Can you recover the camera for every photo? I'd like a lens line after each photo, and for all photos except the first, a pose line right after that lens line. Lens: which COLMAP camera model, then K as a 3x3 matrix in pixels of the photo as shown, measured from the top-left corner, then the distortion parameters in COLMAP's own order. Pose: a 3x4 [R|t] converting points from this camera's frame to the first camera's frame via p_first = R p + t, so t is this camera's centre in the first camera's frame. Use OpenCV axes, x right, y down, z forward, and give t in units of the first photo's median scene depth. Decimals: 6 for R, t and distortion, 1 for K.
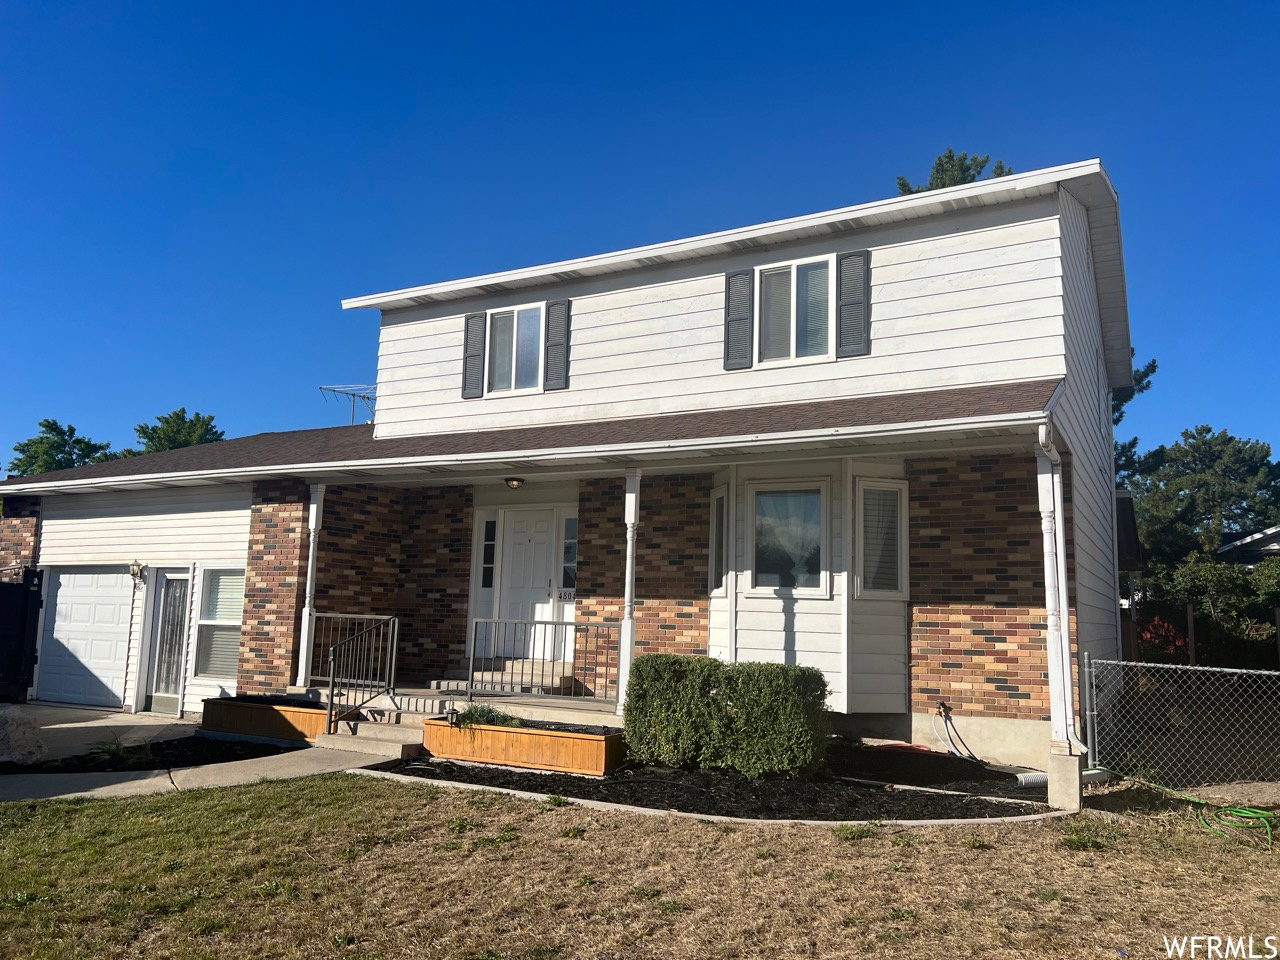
lens RADIAL K [[958.0, 0, 637.4], [0, 958.0, 488.1], [0, 0, 1]] dist [0.044673, -0.043535]
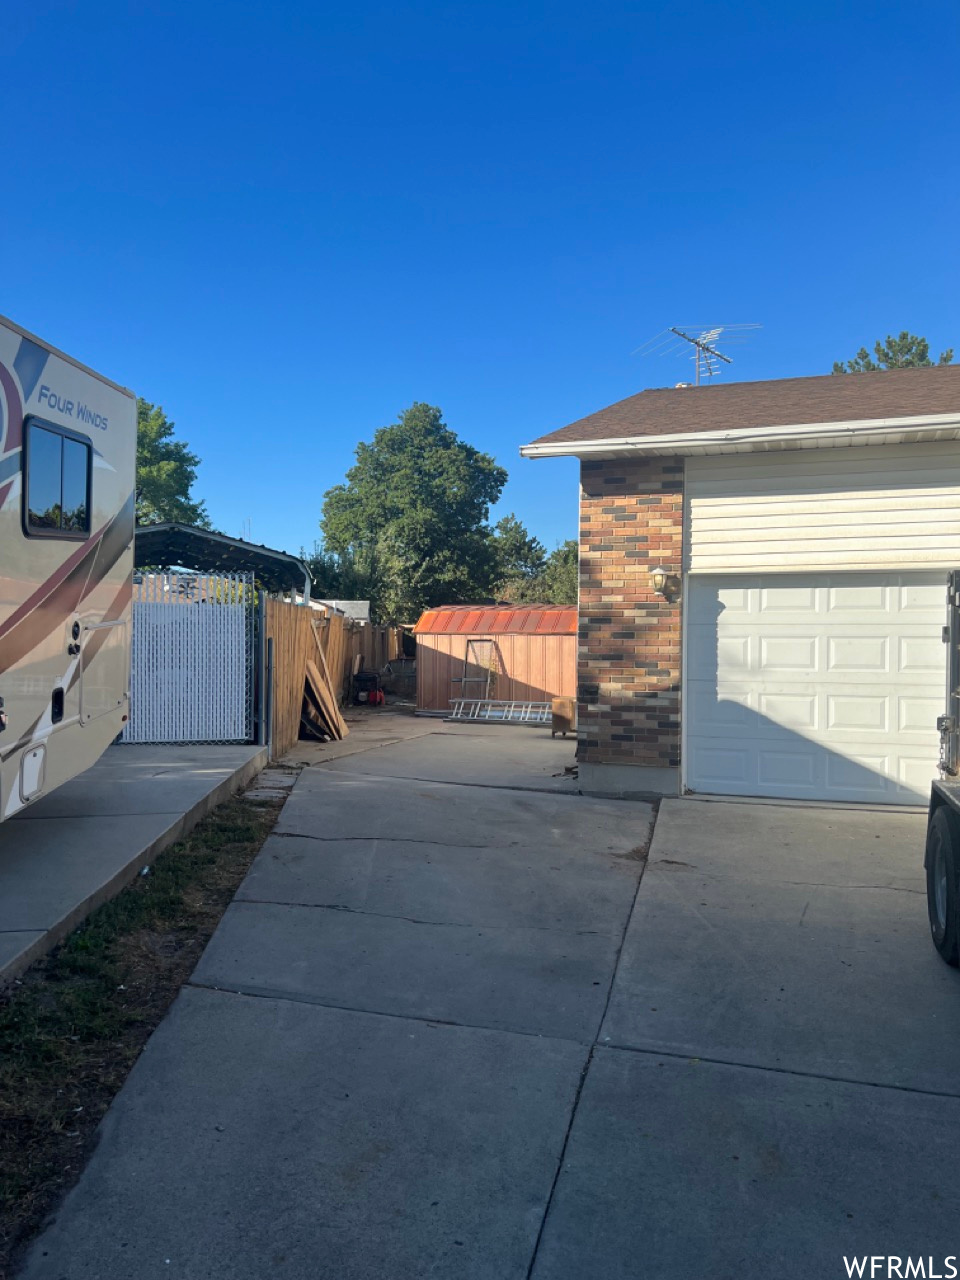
lens RADIAL K [[958.0, 0, 480.2], [0, 958.0, 639.9], [0, 0, 1]] dist [0.044673, -0.043535]
pose [[0.982407, -0.021327, 0.185533, -0.255734], [-0.004977, 0.990115, 0.140169, 0.011209], [-0.186688, -0.138626, 0.972589, 0.132410]]
